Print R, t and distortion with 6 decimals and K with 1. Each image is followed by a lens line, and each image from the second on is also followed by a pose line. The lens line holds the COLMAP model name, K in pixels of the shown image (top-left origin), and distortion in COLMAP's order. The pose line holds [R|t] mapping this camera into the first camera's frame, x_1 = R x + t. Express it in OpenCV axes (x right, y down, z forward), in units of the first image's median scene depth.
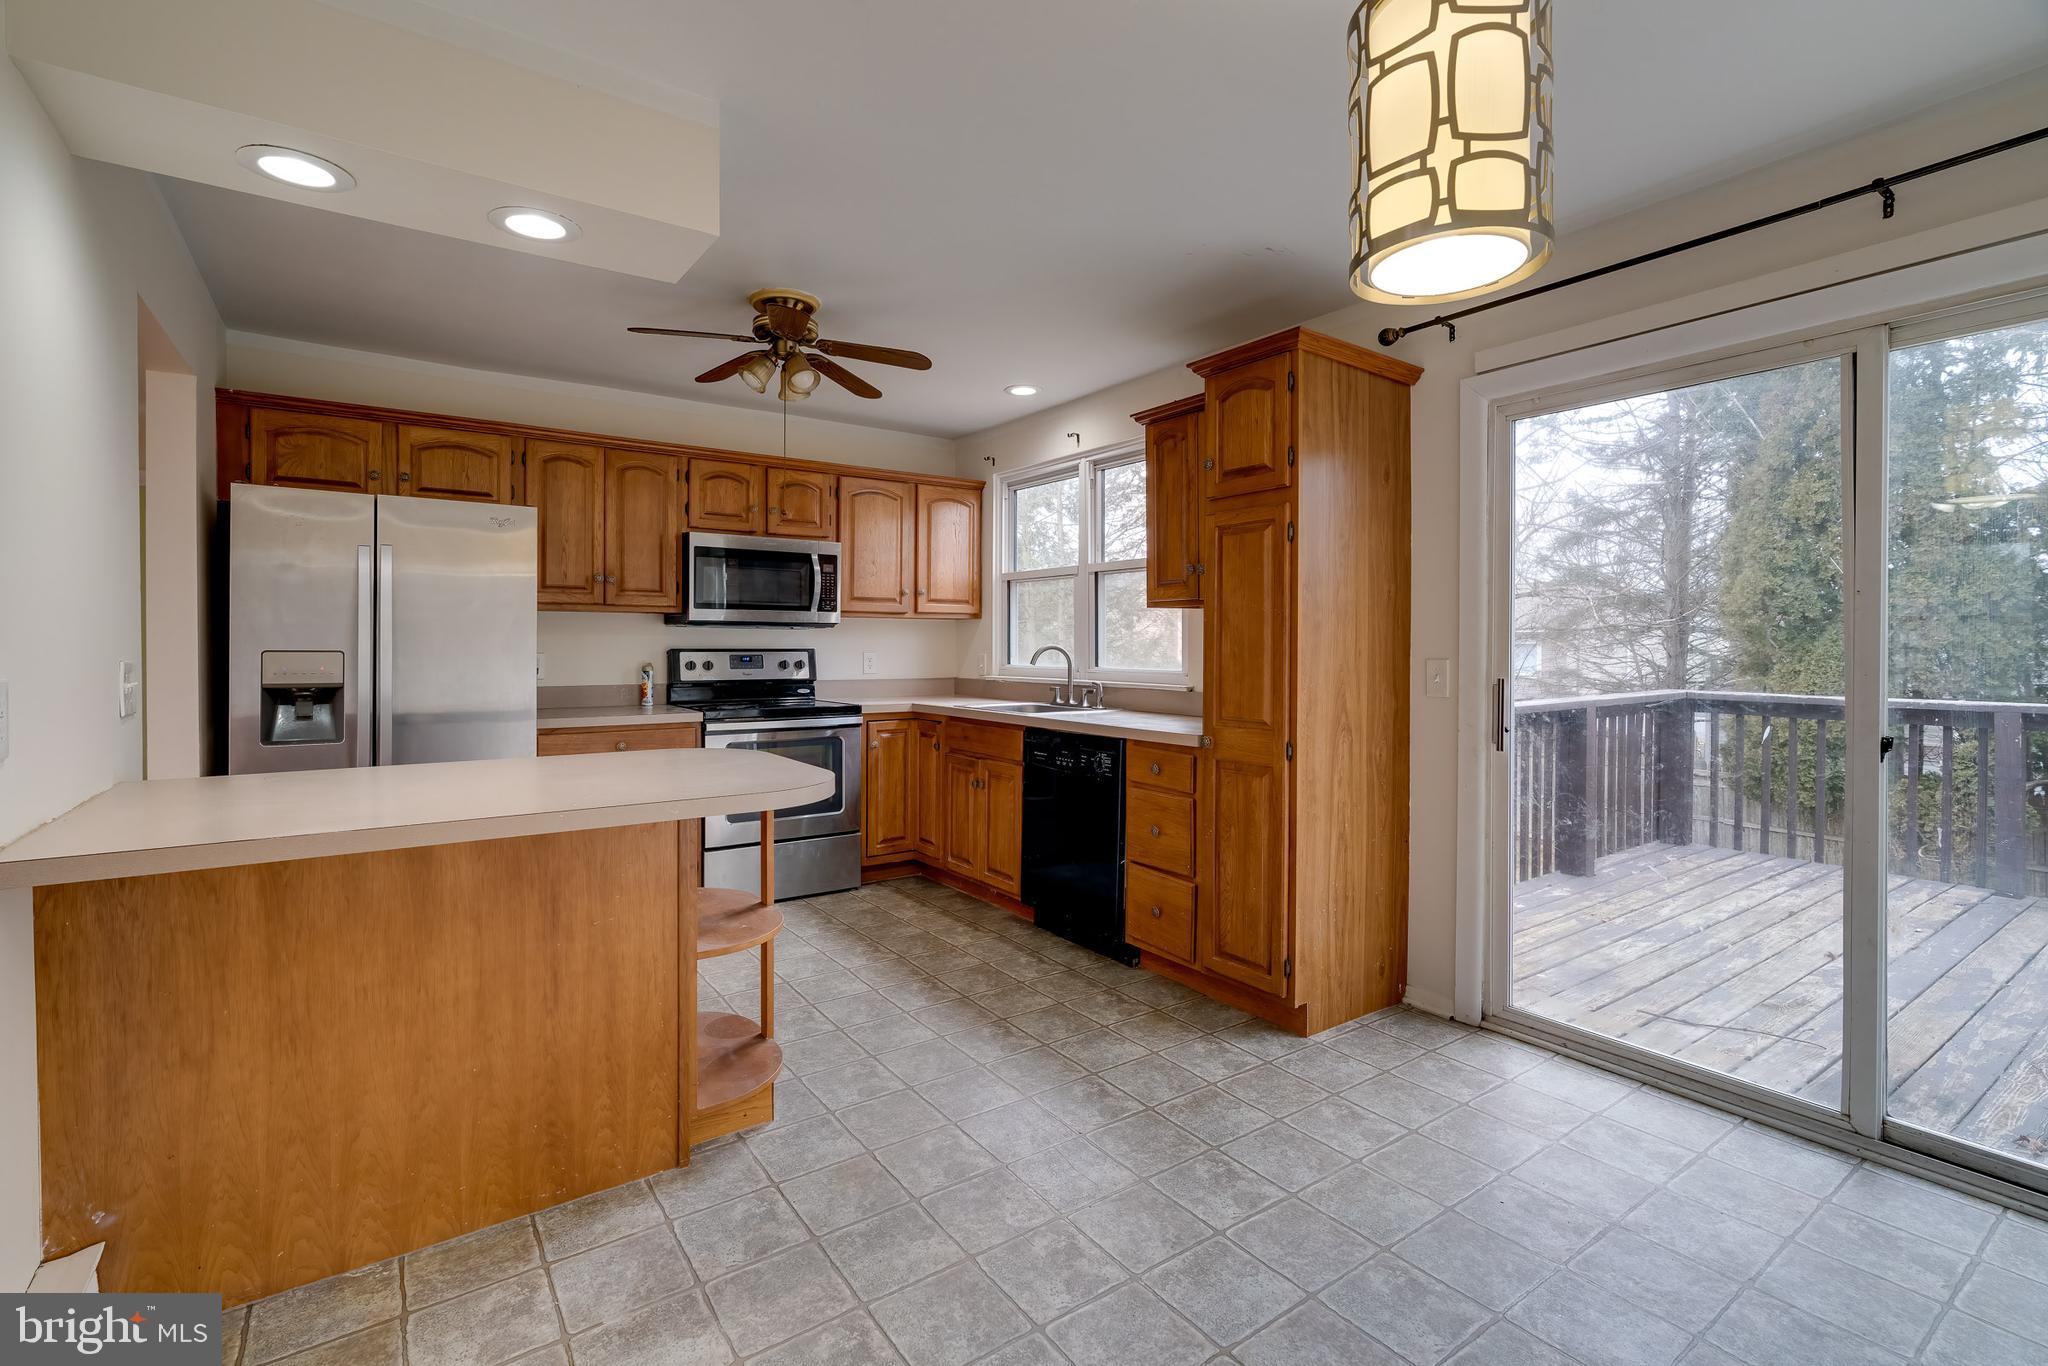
lens RADIAL K [[931.5, 0, 1021.3], [0, 931.5, 650.0], [0, 0, 1]] dist [-0.008994, 0.003096]
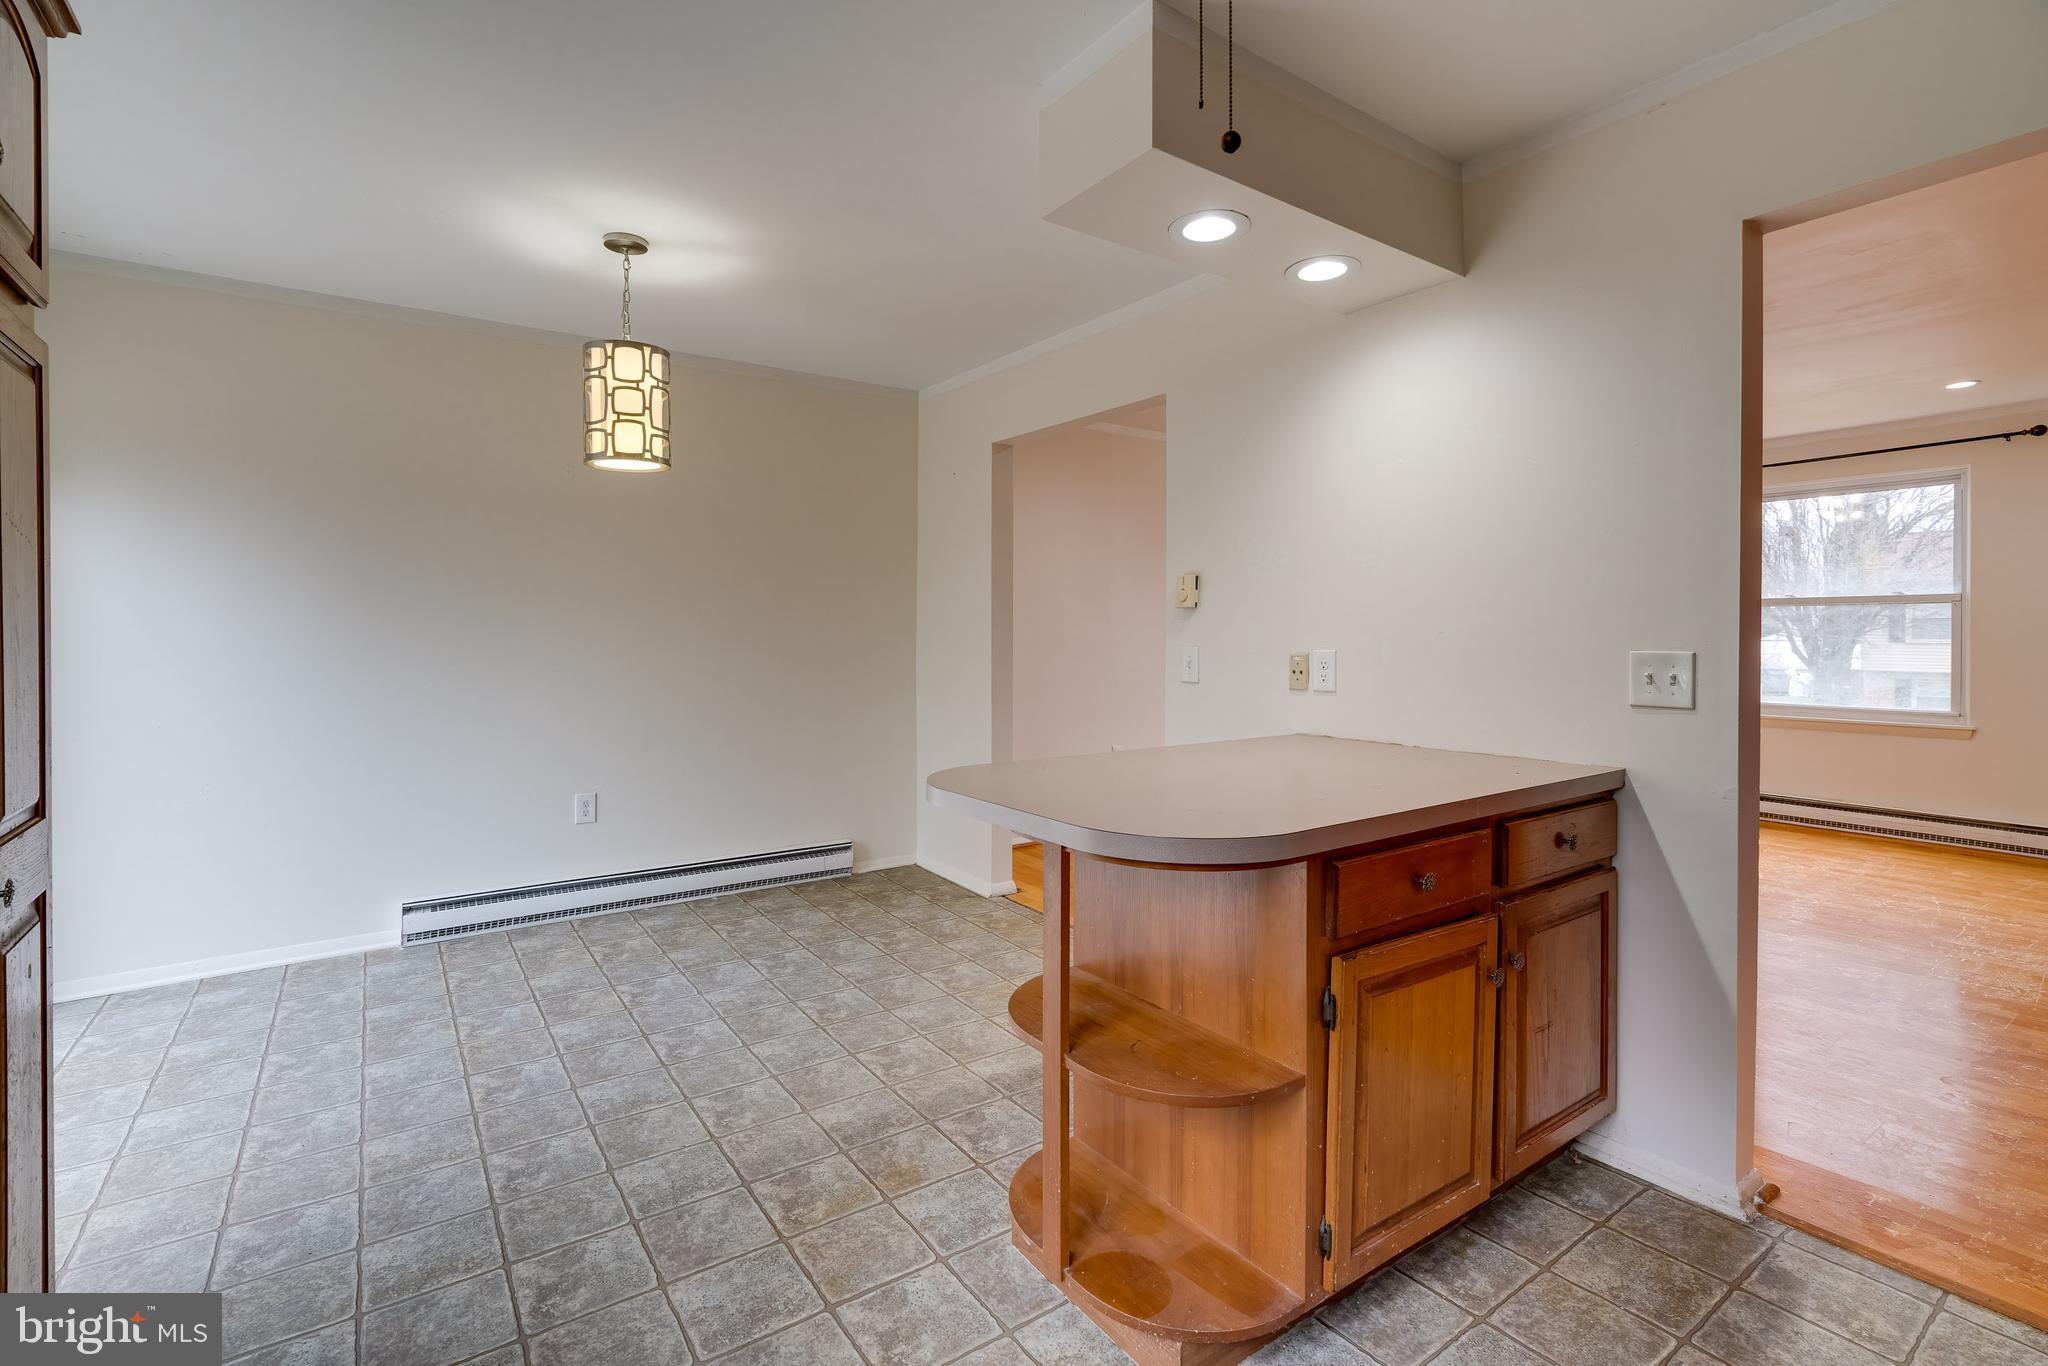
lens RADIAL K [[931.5, 0, 1013.8], [0, 931.5, 629.4], [0, 0, 1]] dist [-0.008994, 0.003096]
pose [[-0.999949, -0.002390, 0.009774, -0.185983], [-0.002327, 0.999977, 0.006438, -0.007000], [-0.009789, 0.006415, -0.999932, 1.209921]]
